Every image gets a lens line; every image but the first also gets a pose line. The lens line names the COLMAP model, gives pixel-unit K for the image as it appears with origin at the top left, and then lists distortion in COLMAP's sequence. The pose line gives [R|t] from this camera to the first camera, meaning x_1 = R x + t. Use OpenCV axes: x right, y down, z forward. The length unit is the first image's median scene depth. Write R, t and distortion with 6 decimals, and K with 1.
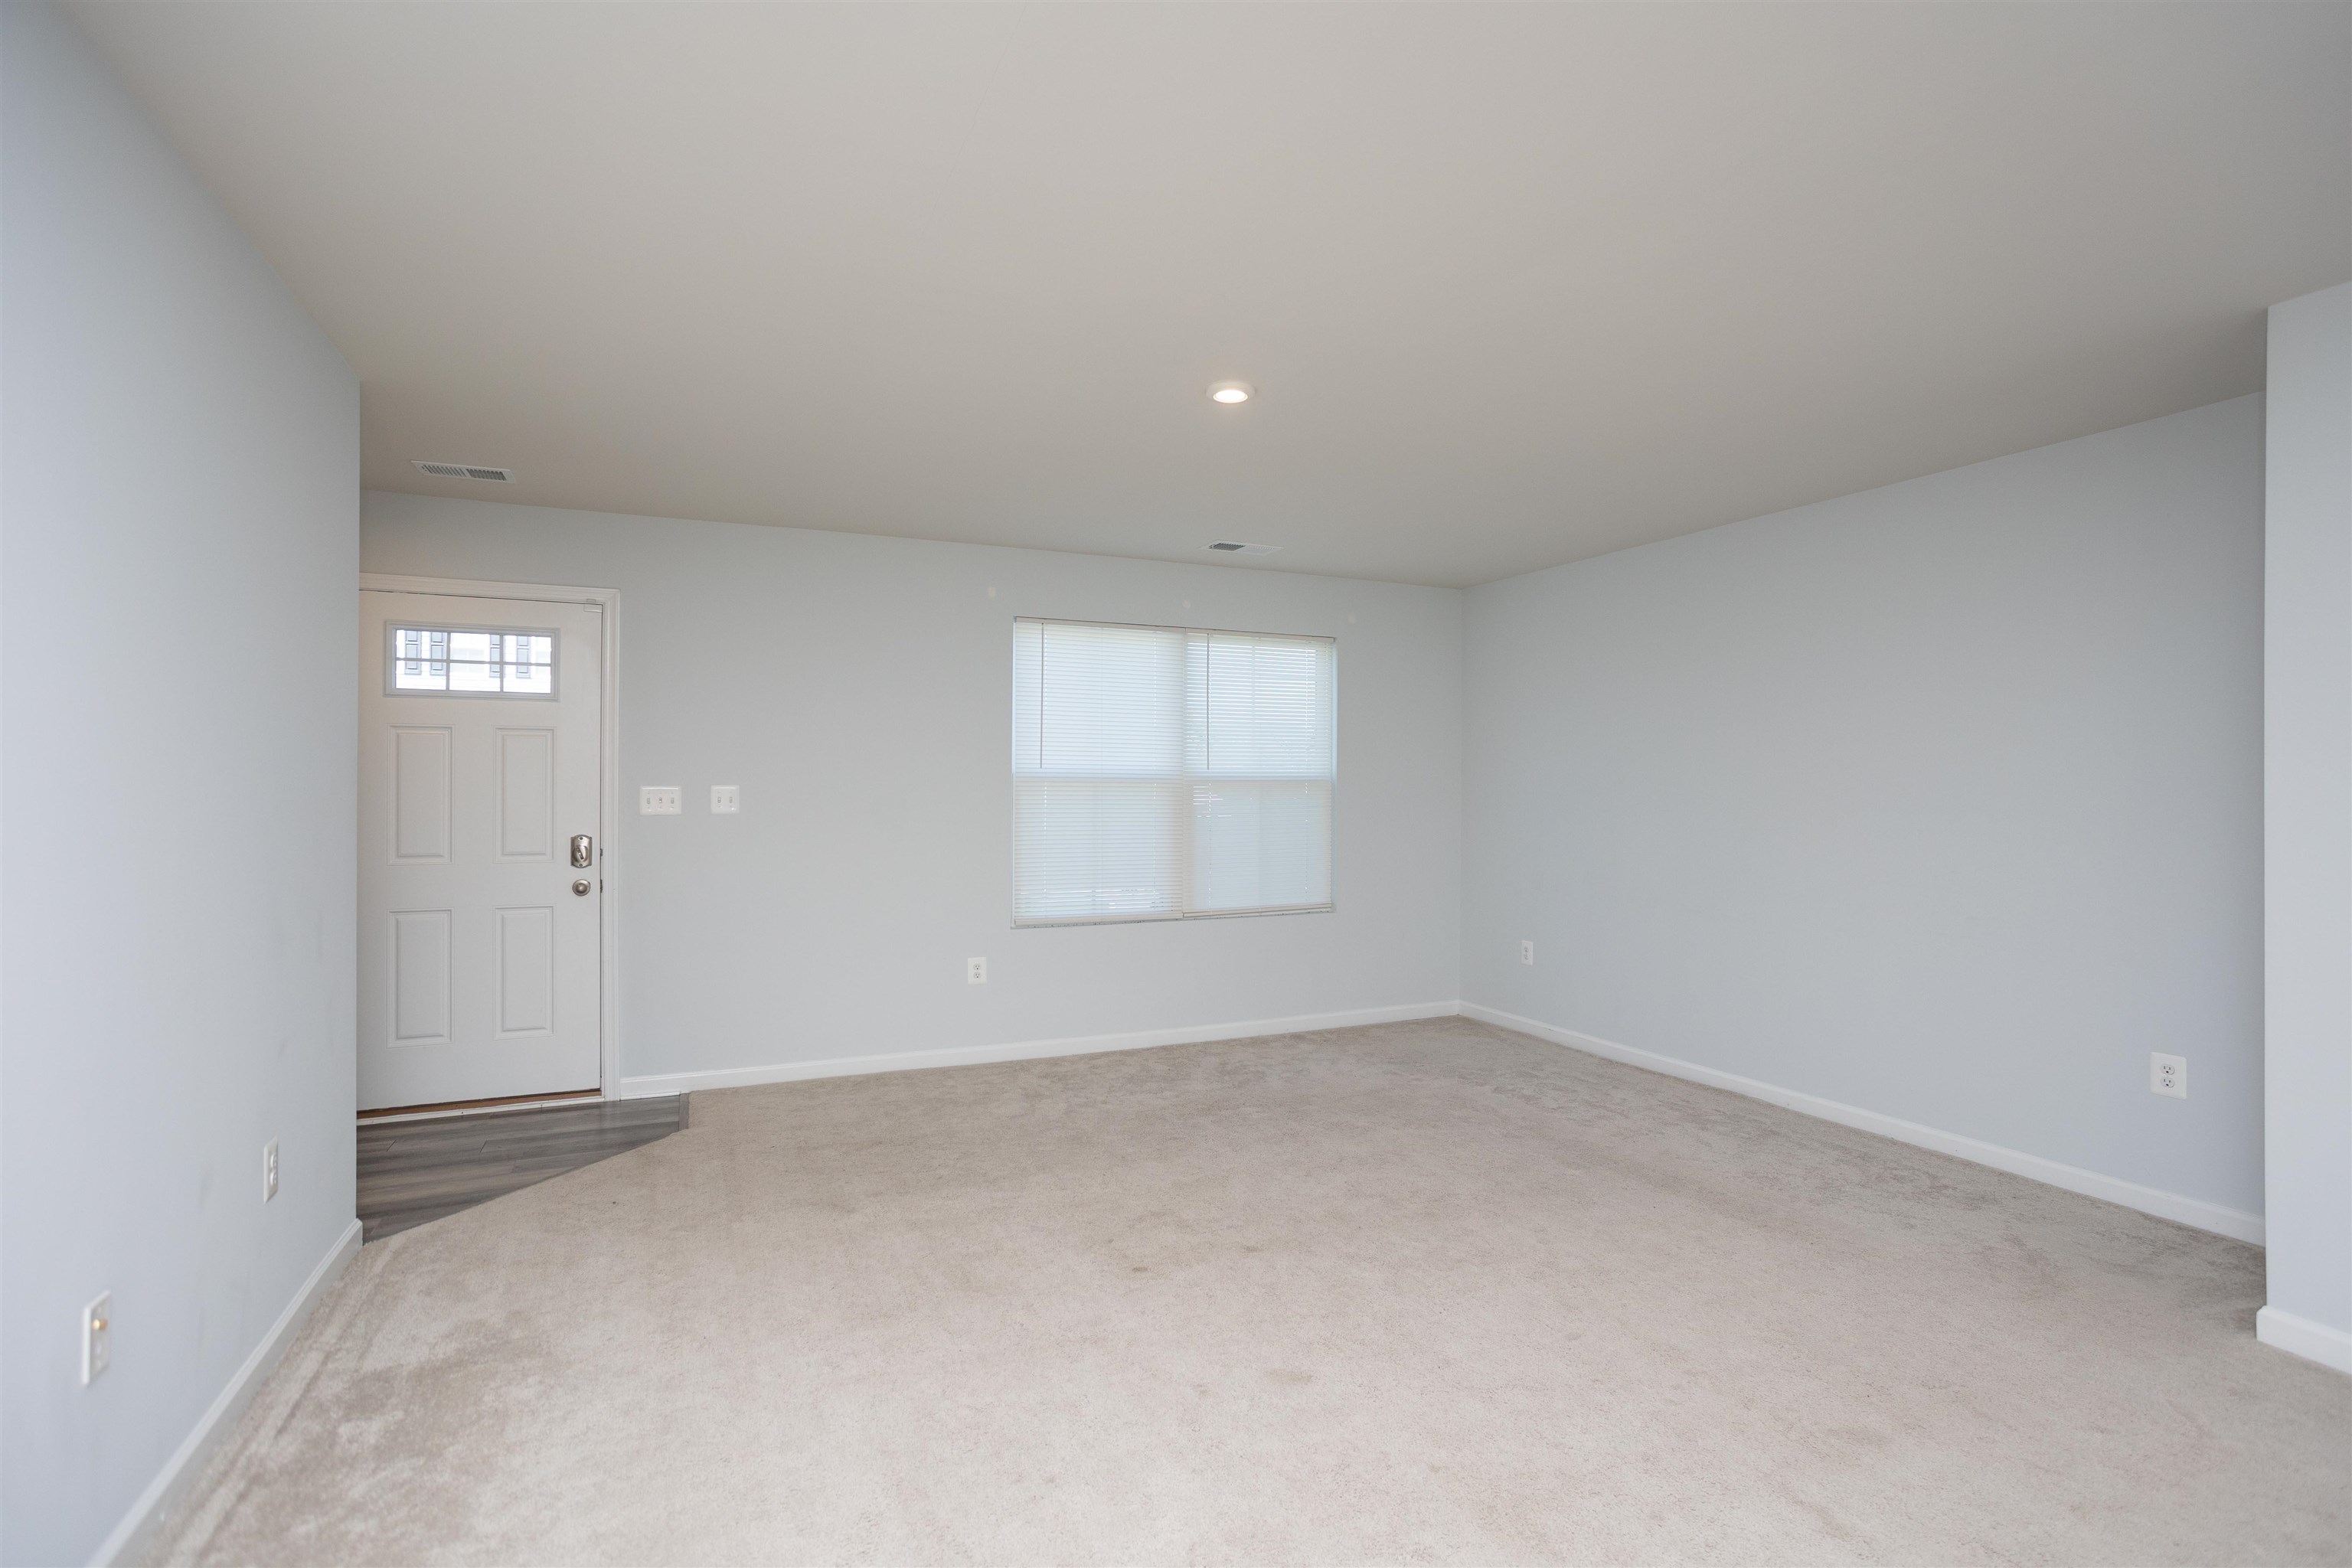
lens RADIAL K [[1136.1, 0, 1191.0], [0, 1136.1, 786.2], [0, 0, 1]] dist [-0.045754, 0.031688]
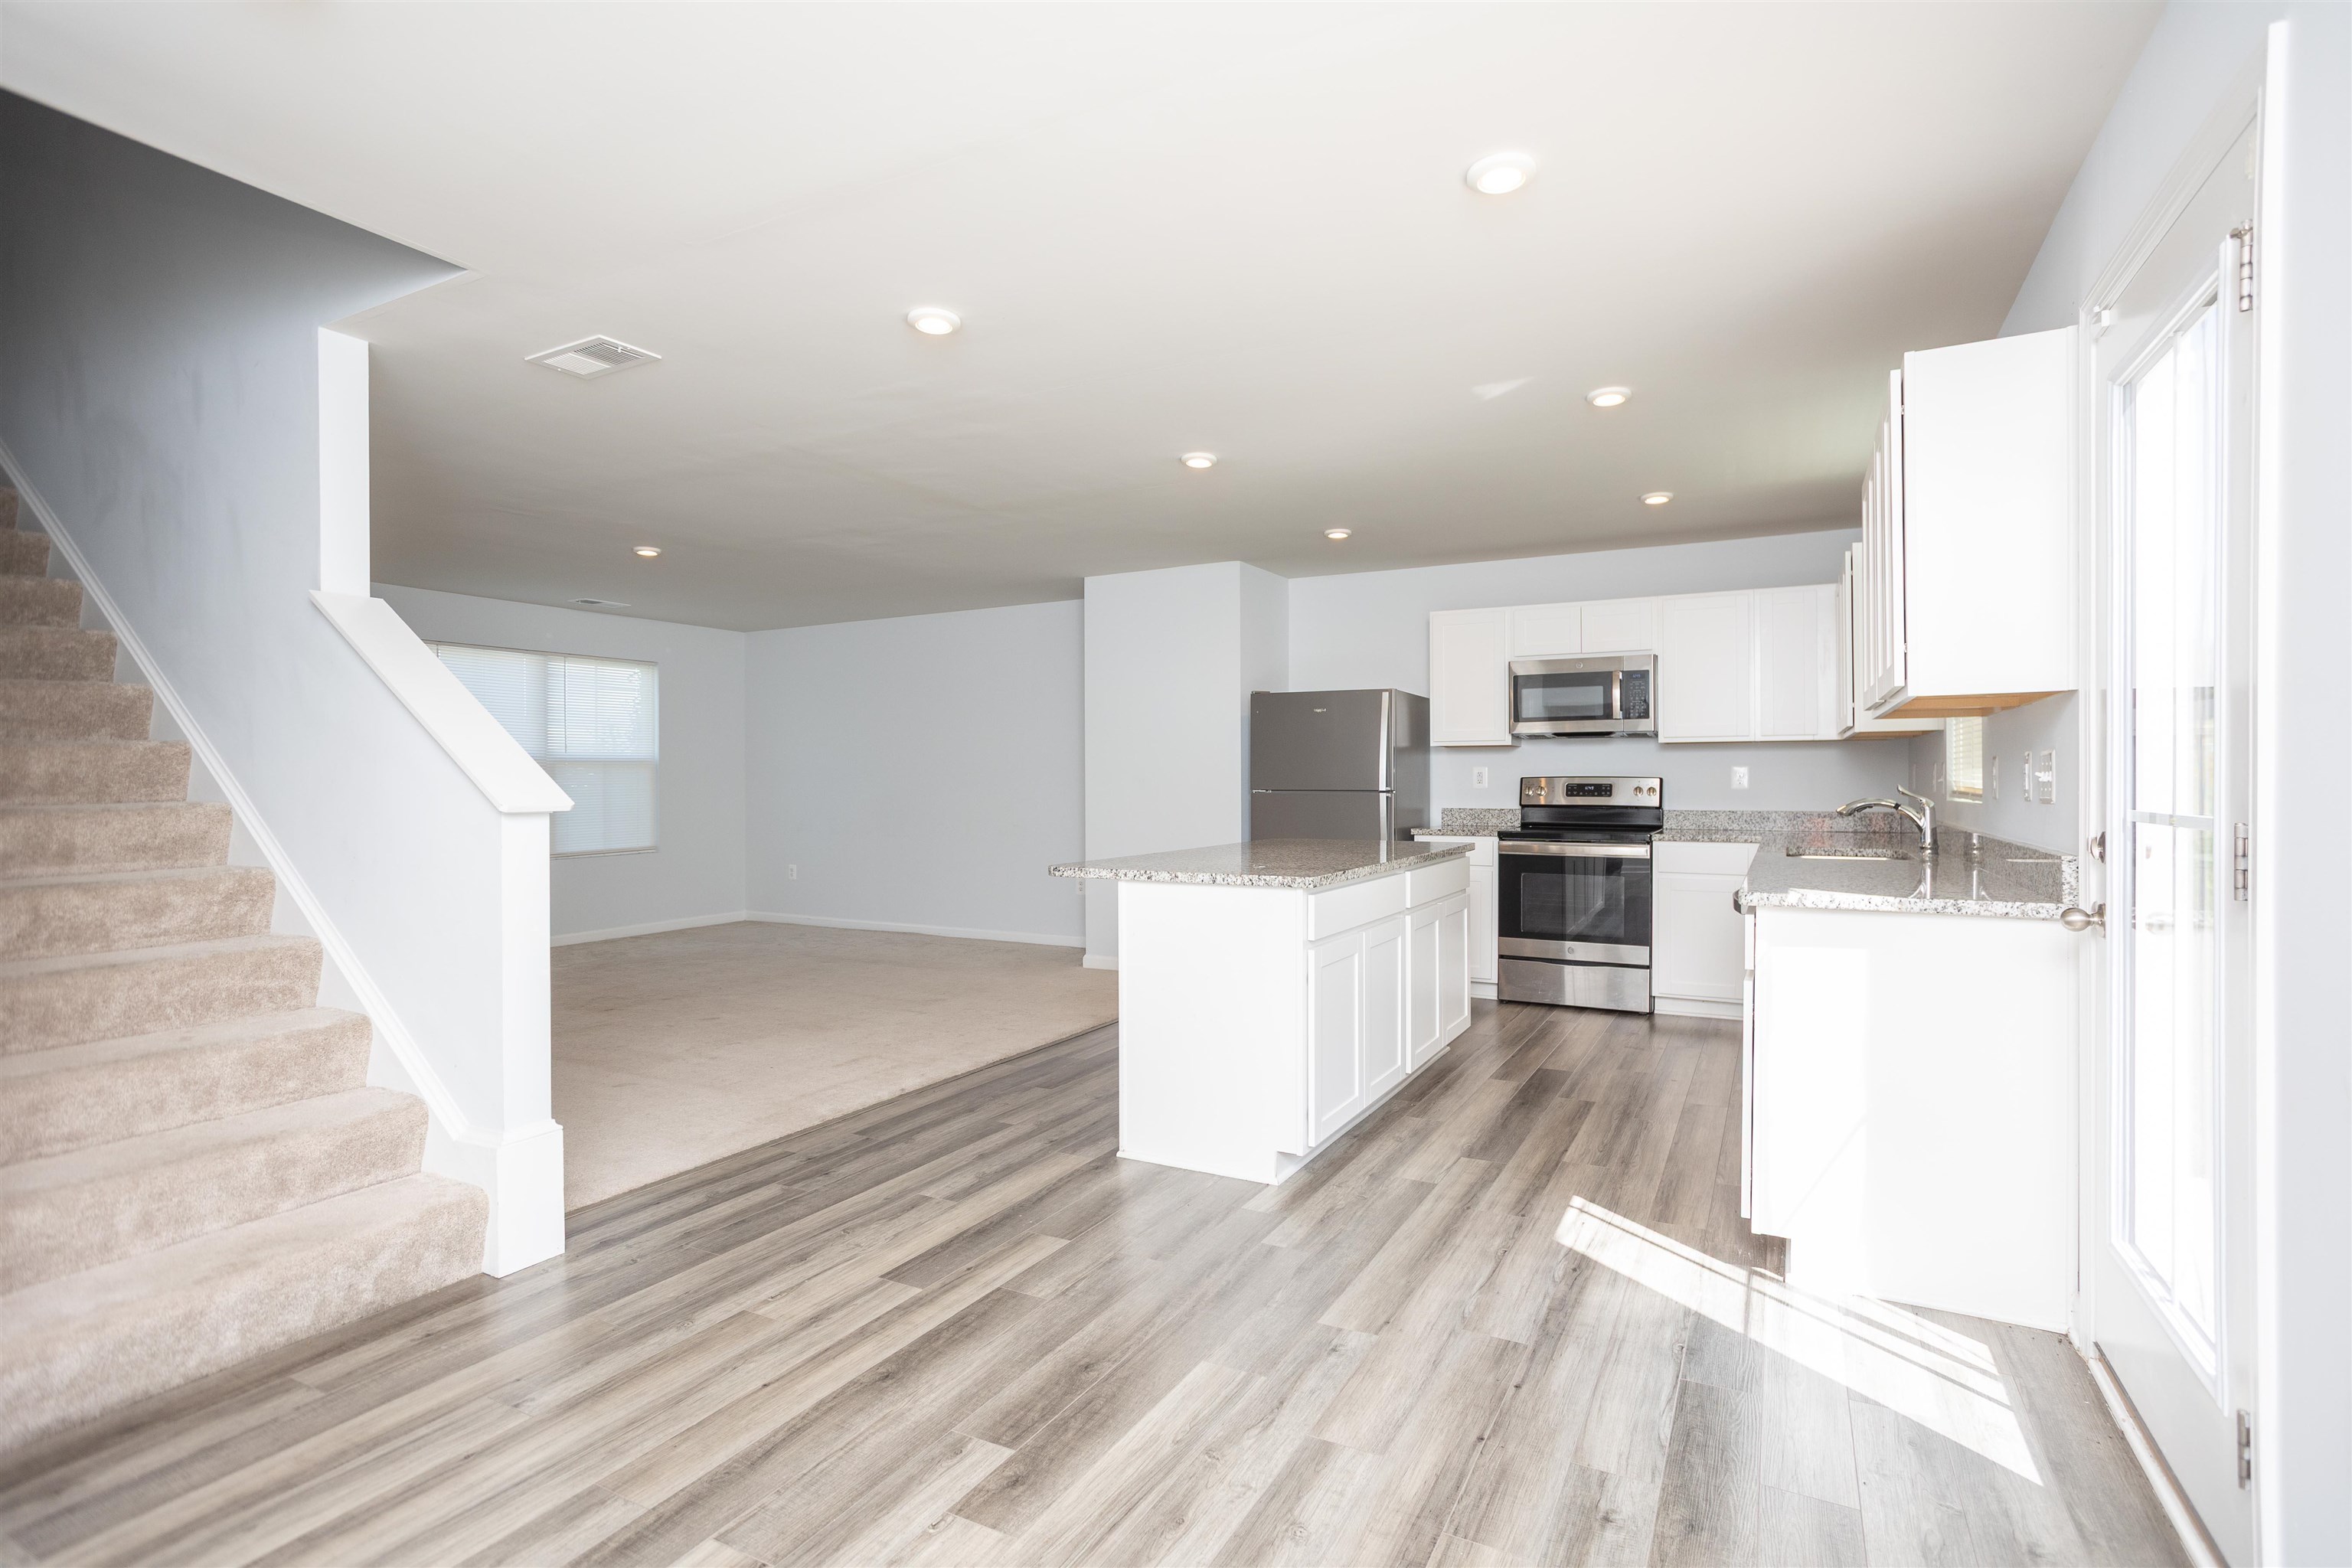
lens RADIAL K [[1136.1, 0, 1191.0], [0, 1136.1, 786.2], [0, 0, 1]] dist [-0.045754, 0.031688]
pose [[0.796757, -0.011601, 0.604188, -0.310737], [0.005076, 0.999909, 0.012506, 0.021189], [-0.604278, -0.006897, 0.796744, -0.864434]]
